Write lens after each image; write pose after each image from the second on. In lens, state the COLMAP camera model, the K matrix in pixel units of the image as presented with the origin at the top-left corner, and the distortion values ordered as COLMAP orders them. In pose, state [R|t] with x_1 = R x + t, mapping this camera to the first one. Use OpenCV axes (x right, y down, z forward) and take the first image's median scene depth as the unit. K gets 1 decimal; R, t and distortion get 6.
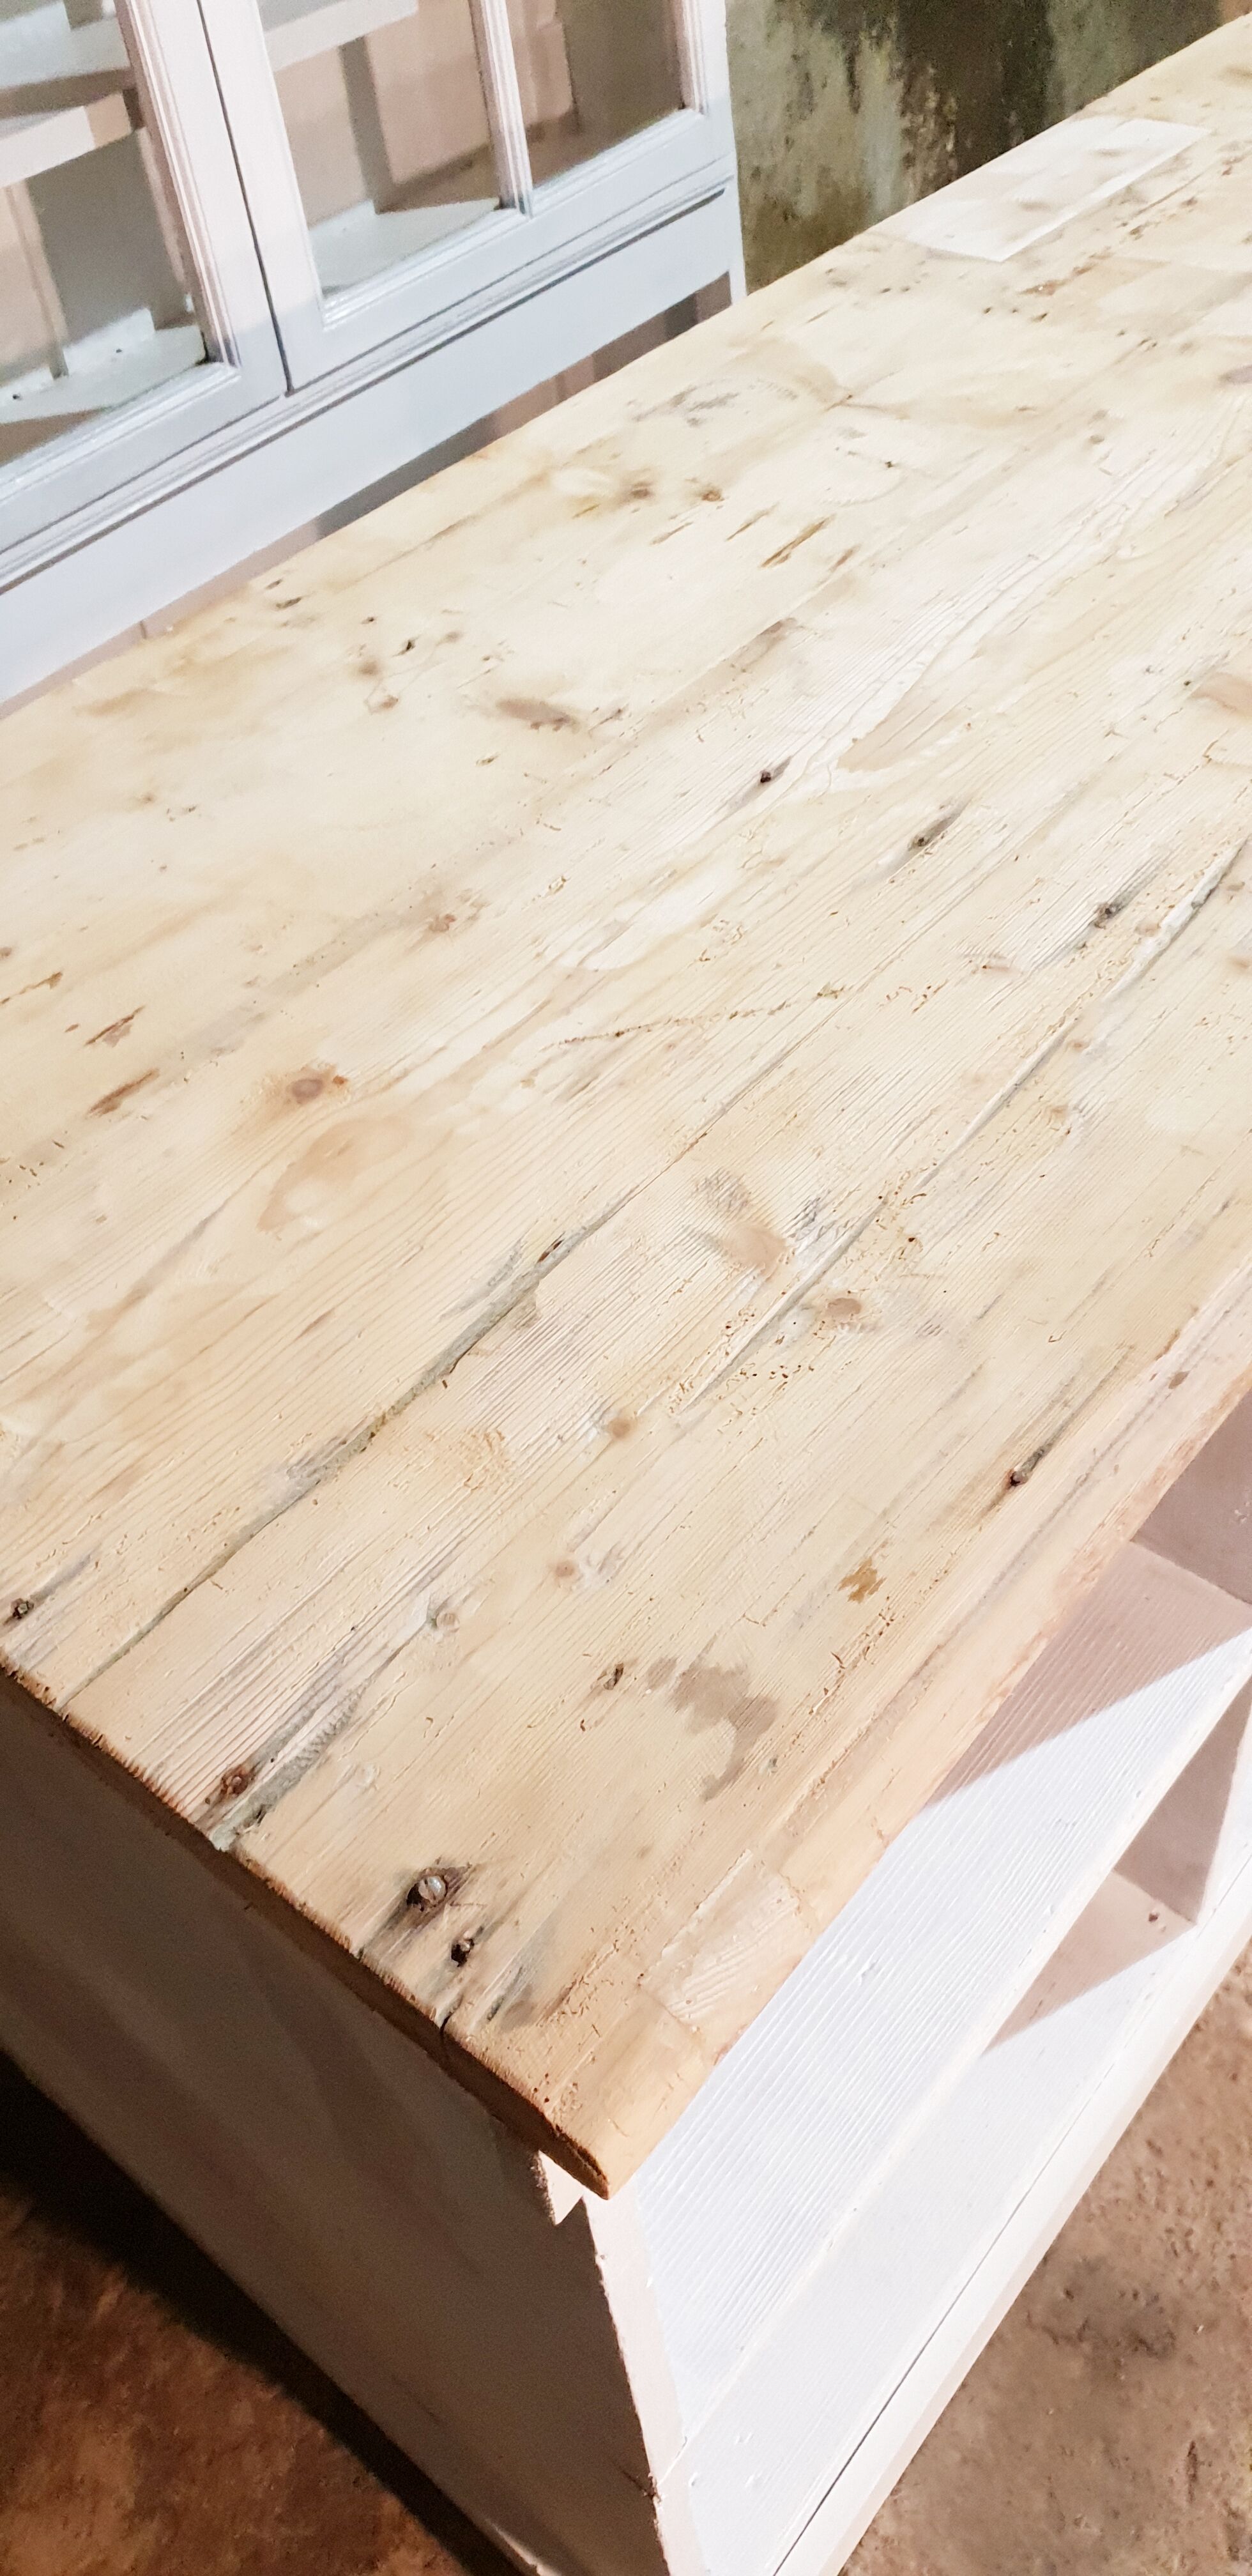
lens RADIAL K [[1995.5, 0, 639.3], [0, 1995.5, 1306.3], [0, 0, 1]] dist [0.025963, -0.003828]
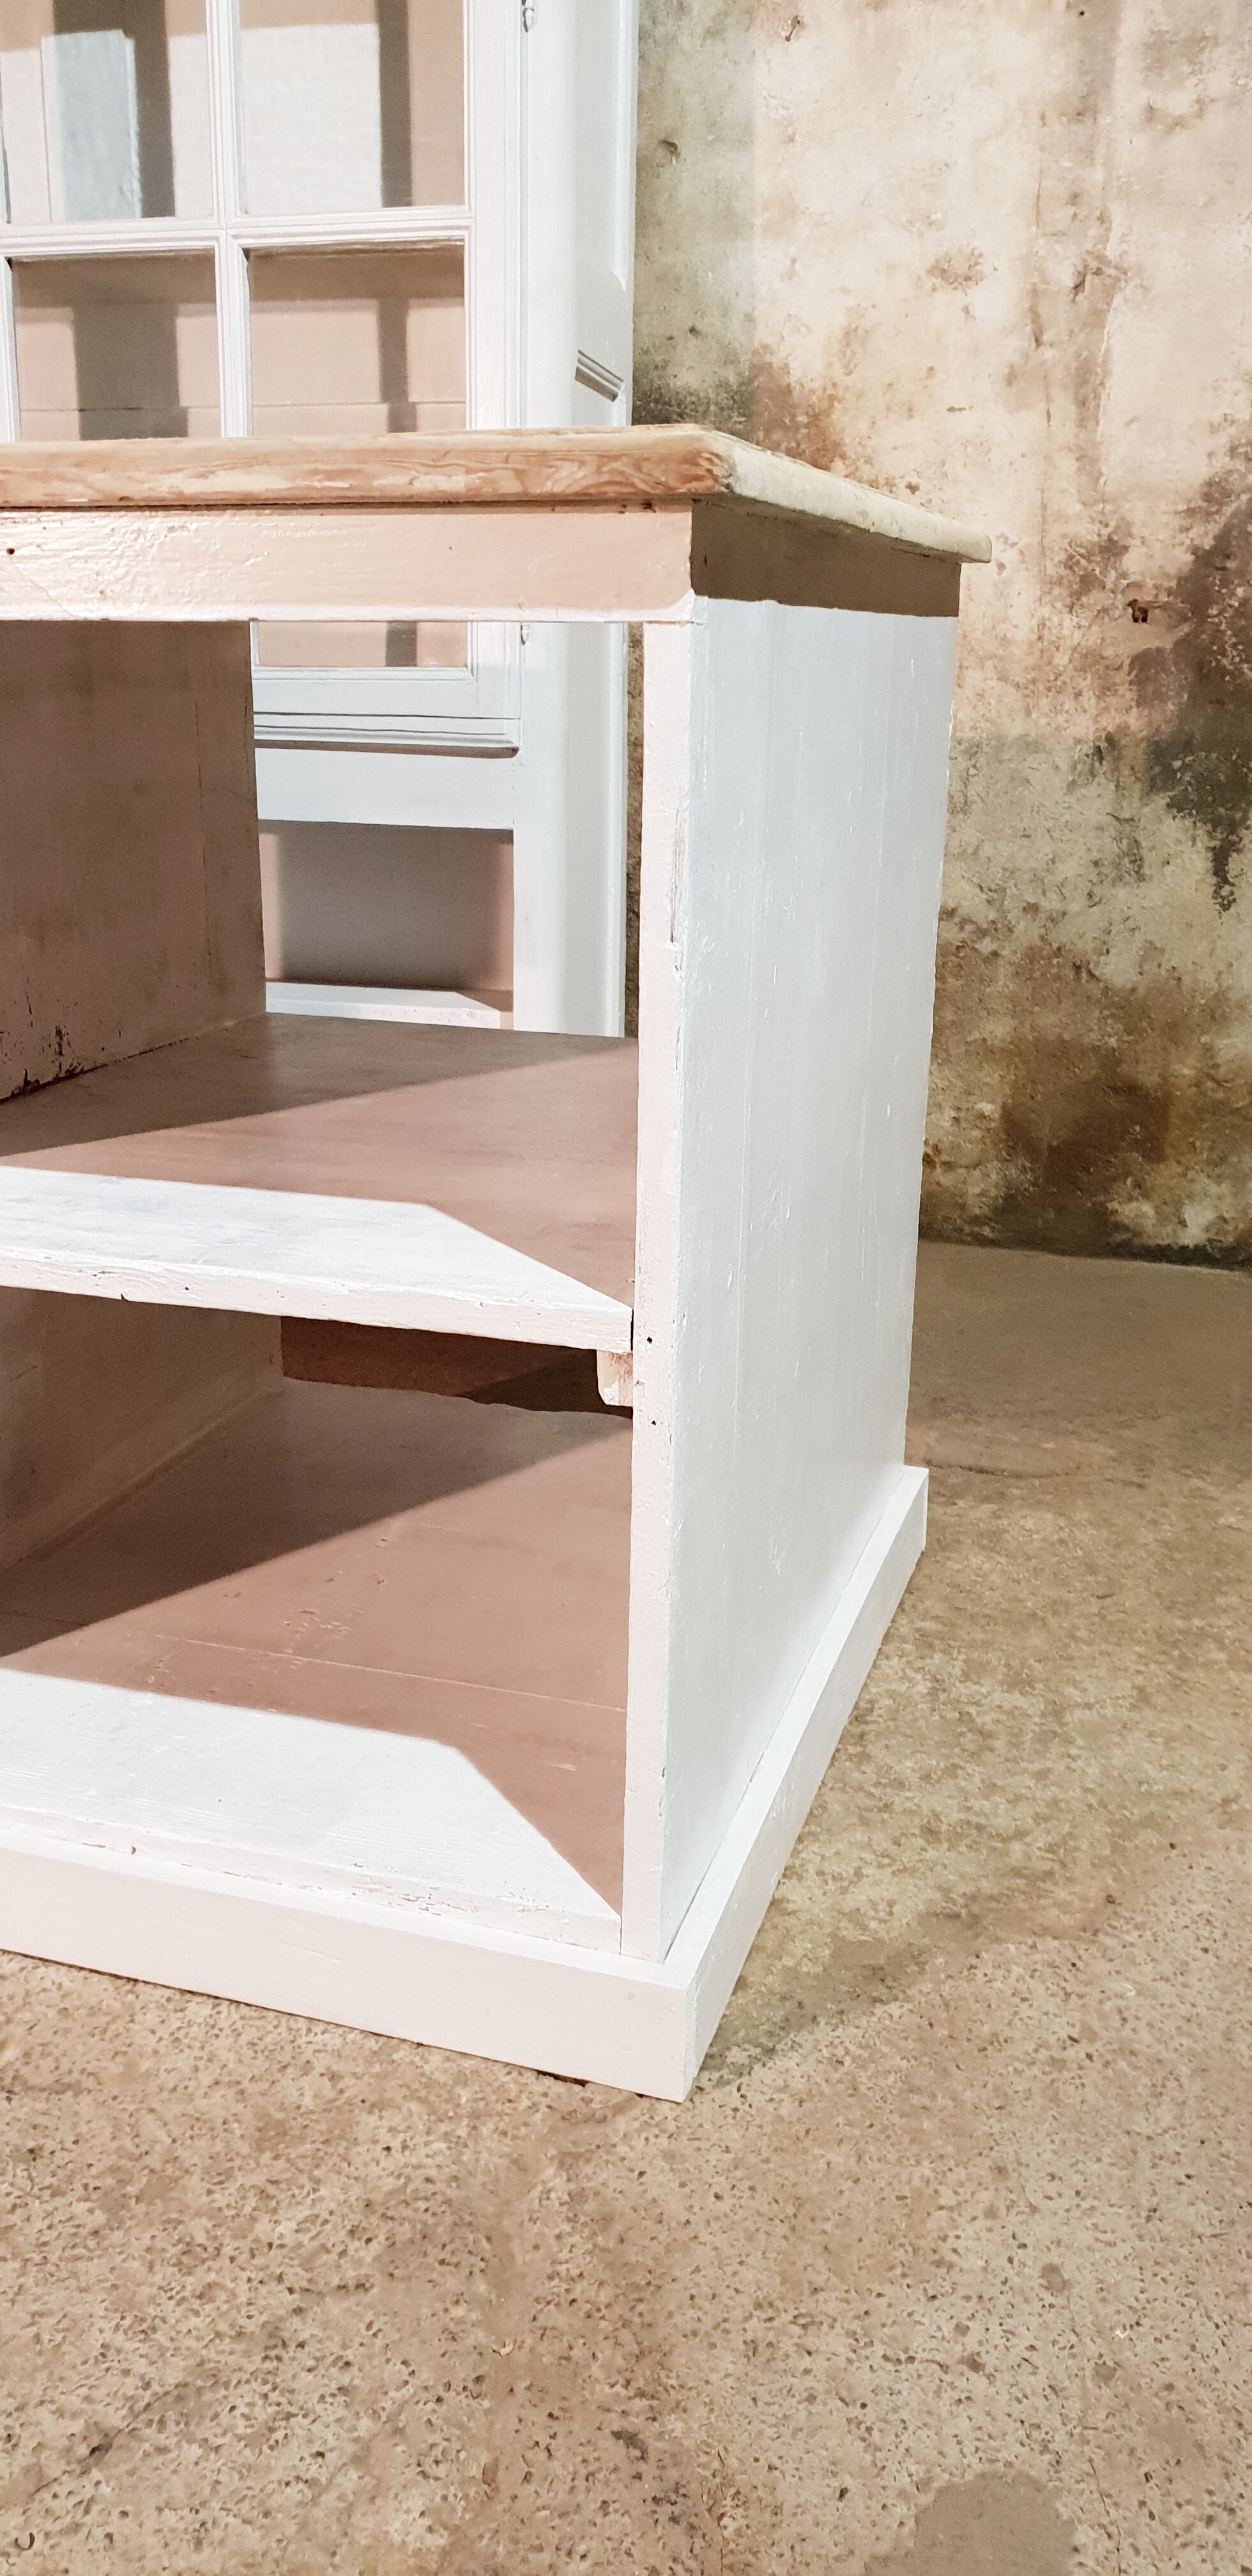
lens RADIAL K [[1995.3, 0, 688.4], [0, 1995.3, 1316.2], [0, 0, 1]] dist [-0.006225, 0.012671]
pose [[0.381068, 0.374665, -0.845229, 1.793395], [-0.697163, 0.716904, 0.003469, -0.696915], [0.607248, 0.587941, 0.534392, 1.135573]]
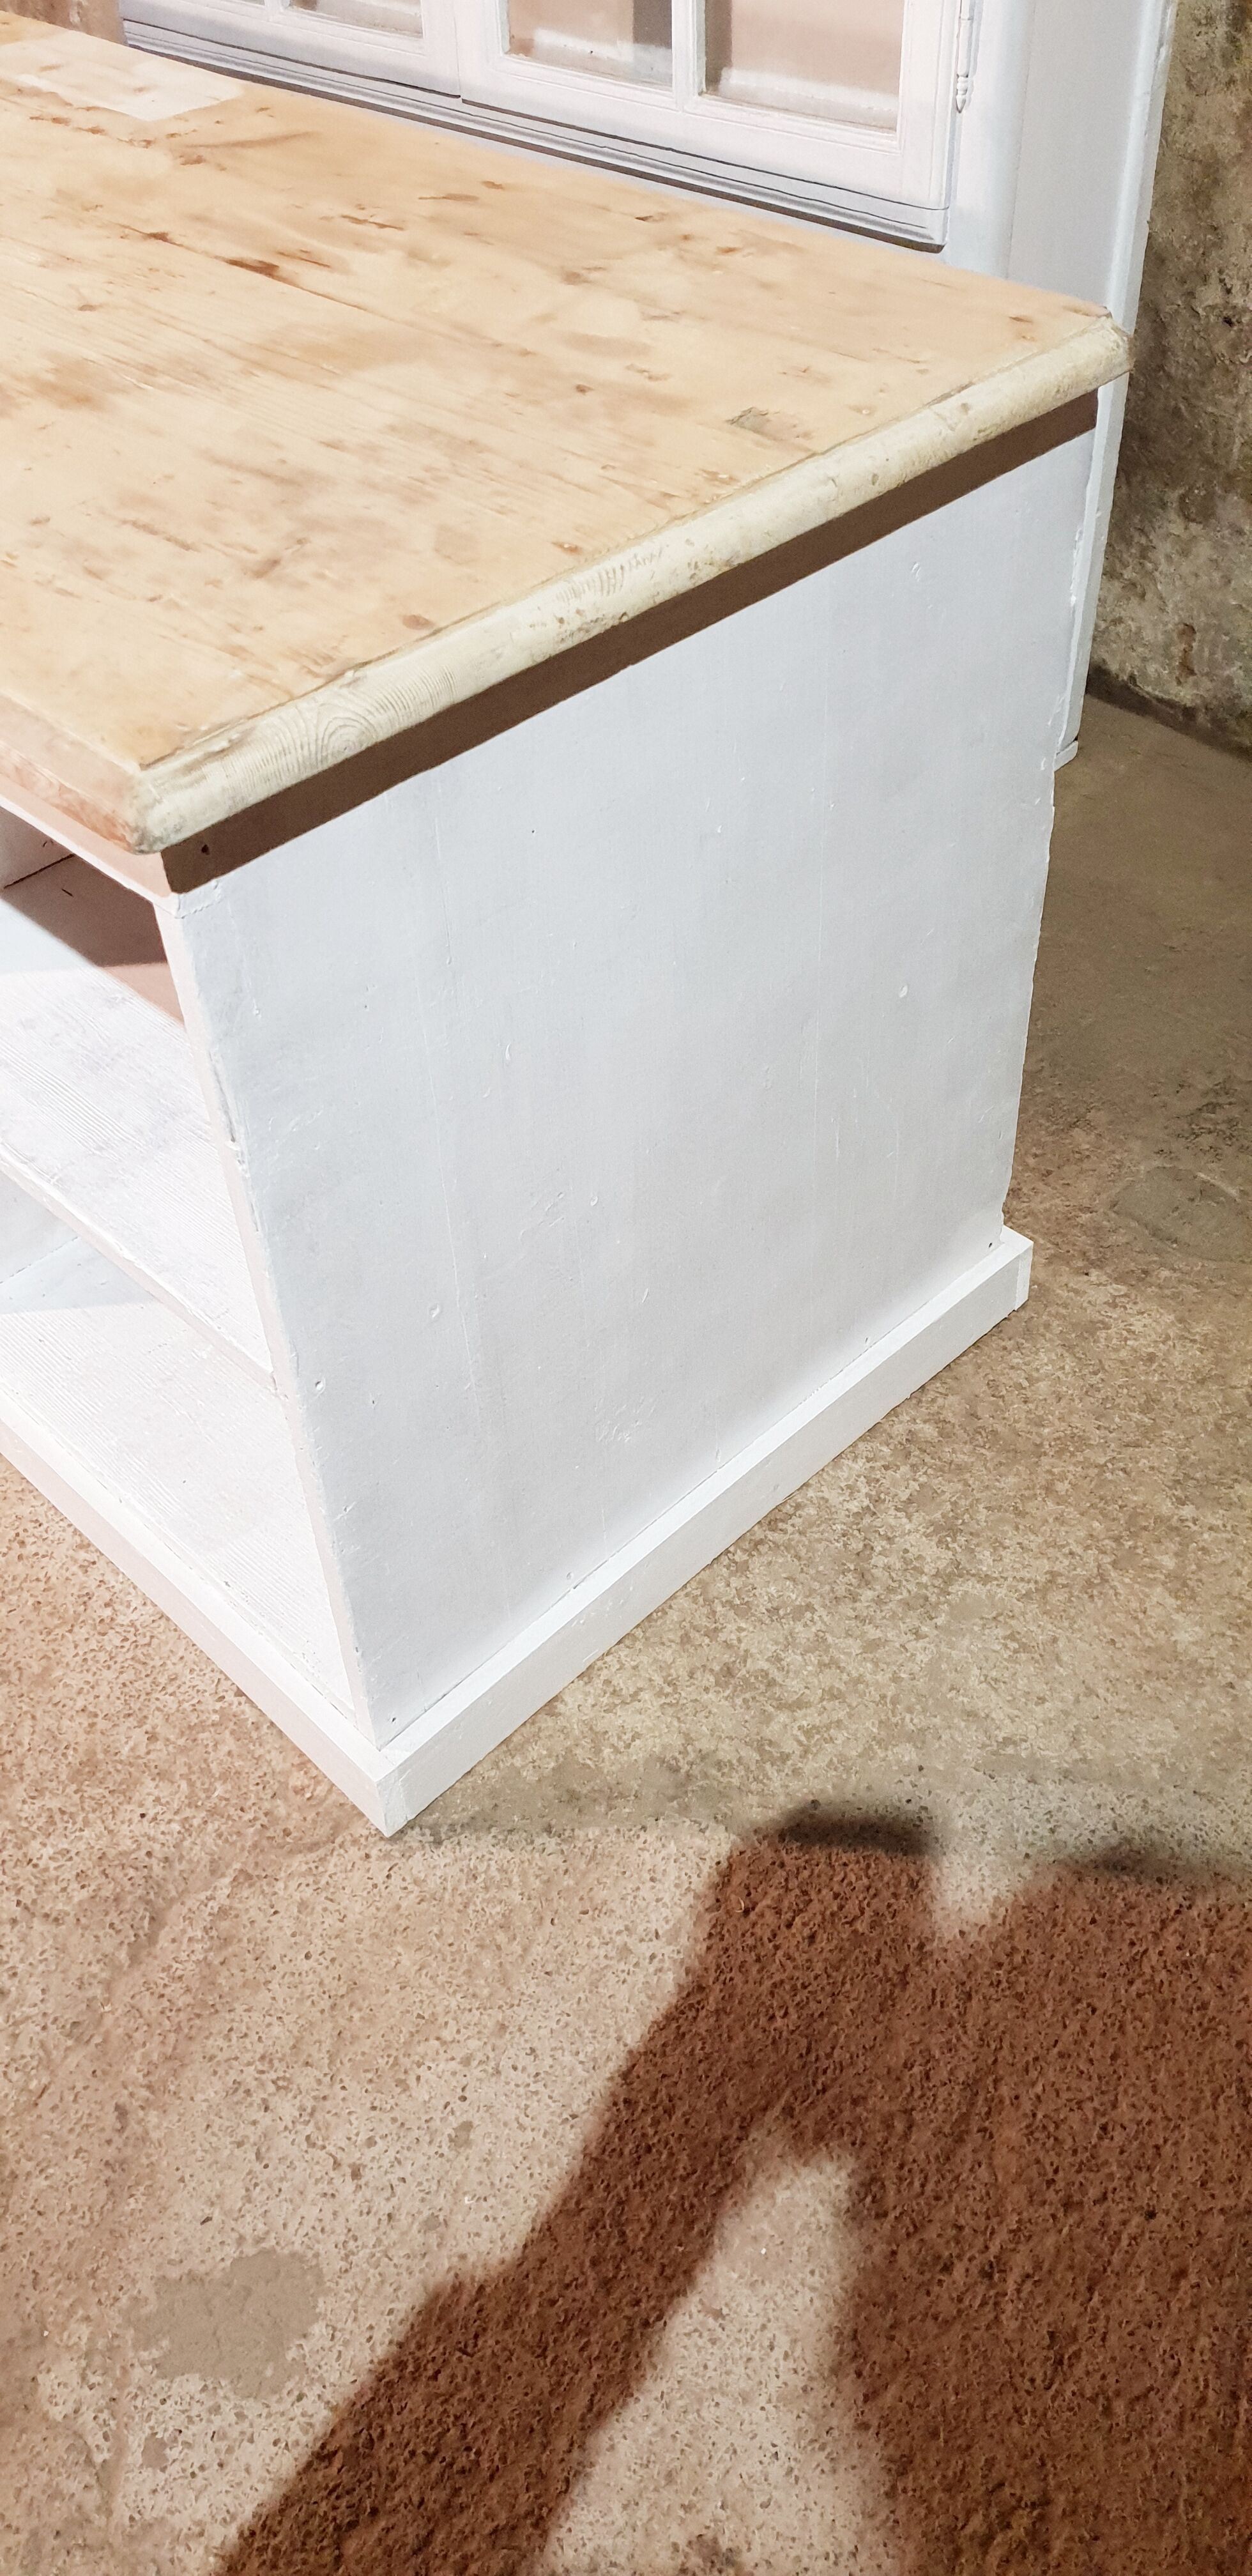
lens RADIAL K [[1993.6, 0, 680.8], [0, 1993.6, 1321.4], [0, 0, 1]] dist [0.167592, -0.352139]
pose [[-0.105021, 0.756950, -0.644978, 1.679015], [-0.687401, 0.413425, 0.597126, -1.373184], [0.718645, 0.506069, 0.476910, 1.228825]]
